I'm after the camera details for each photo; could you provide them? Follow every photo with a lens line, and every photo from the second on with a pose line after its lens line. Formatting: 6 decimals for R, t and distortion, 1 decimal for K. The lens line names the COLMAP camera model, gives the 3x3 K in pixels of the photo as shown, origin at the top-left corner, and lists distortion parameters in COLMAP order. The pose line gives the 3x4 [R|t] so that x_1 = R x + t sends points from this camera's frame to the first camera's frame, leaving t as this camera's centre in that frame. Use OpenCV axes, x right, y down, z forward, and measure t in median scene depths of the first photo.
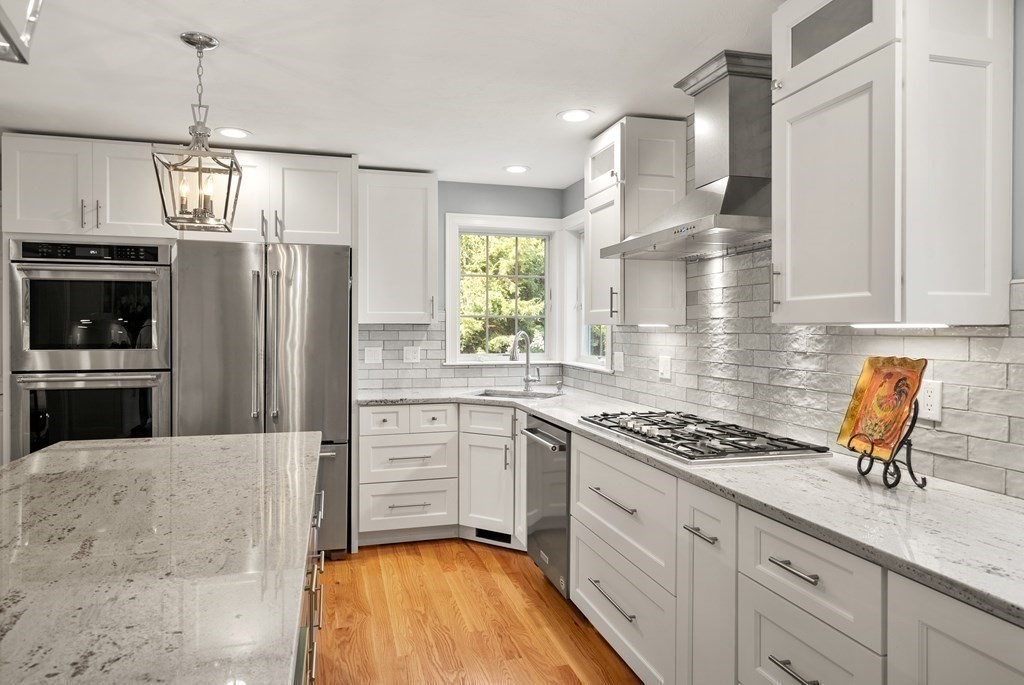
lens RADIAL K [[626.8, 0, 503.0], [0, 626.8, 331.7], [0, 0, 1]] dist [-0.000139, -0.001971]
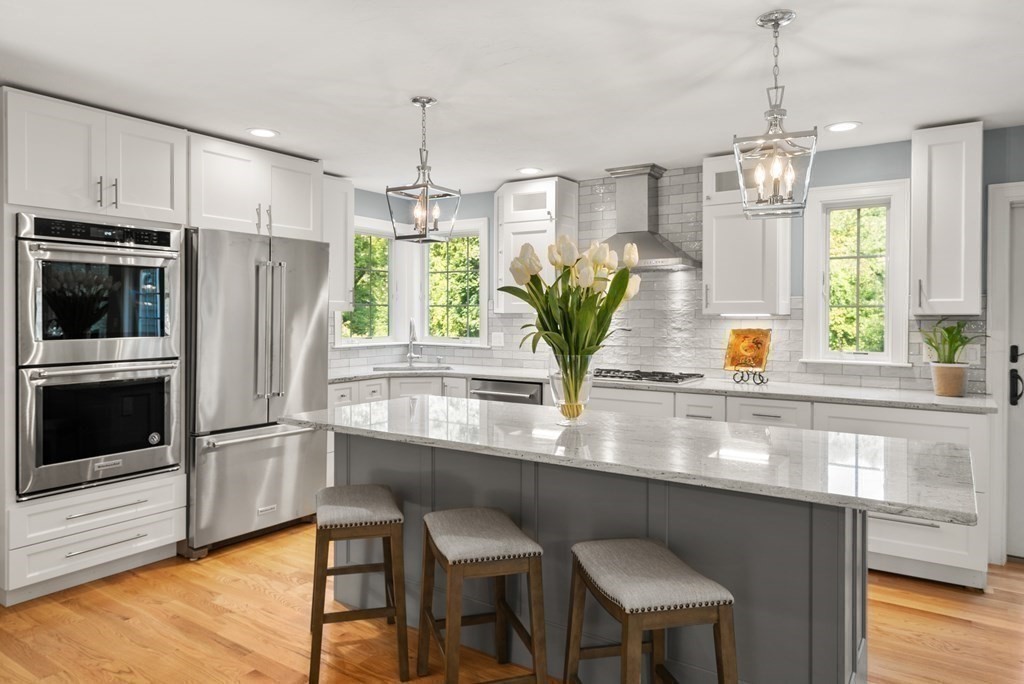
lens RADIAL K [[653.8, 0, 519.1], [0, 653.8, 324.2], [0, 0, 1]] dist [0.003975, 0.001350]
pose [[0.756032, -0.010046, 0.654458, -0.822936], [0.002118, 0.999915, 0.012902, -0.004388], [-0.654532, -0.008369, 0.755988, -0.129023]]
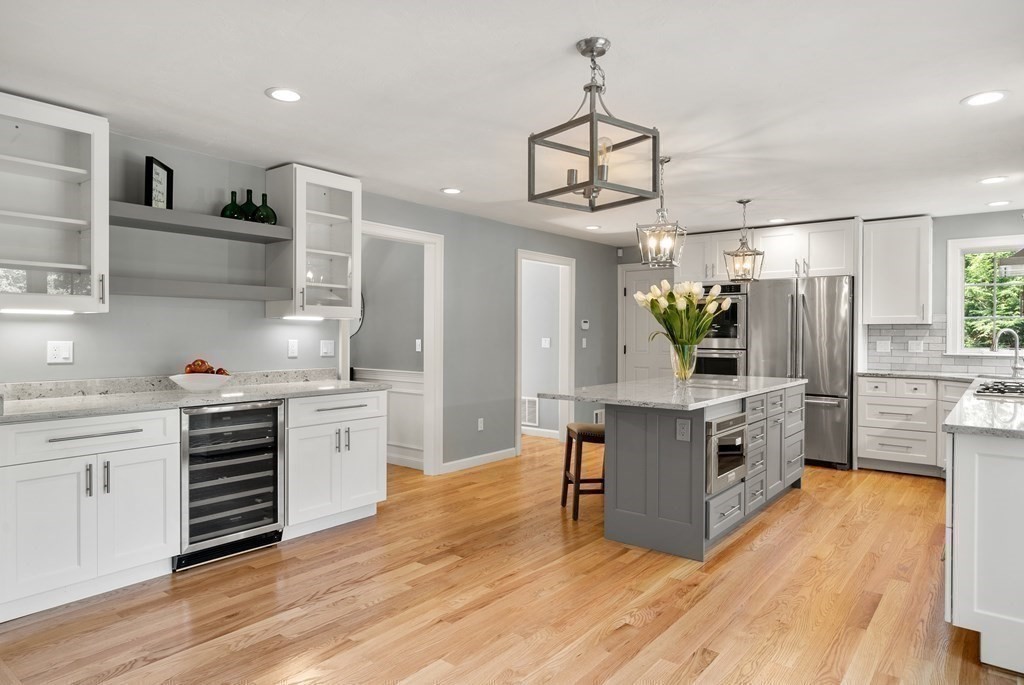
lens RADIAL K [[626.8, 0, 506.8], [0, 626.8, 337.9], [0, 0, 1]] dist [-0.000139, -0.001971]
pose [[0.598035, 0.005359, -0.801452, 0.560429], [-0.006616, 0.999977, 0.001750, 0.028603], [0.801443, 0.004255, 0.598056, -0.718029]]
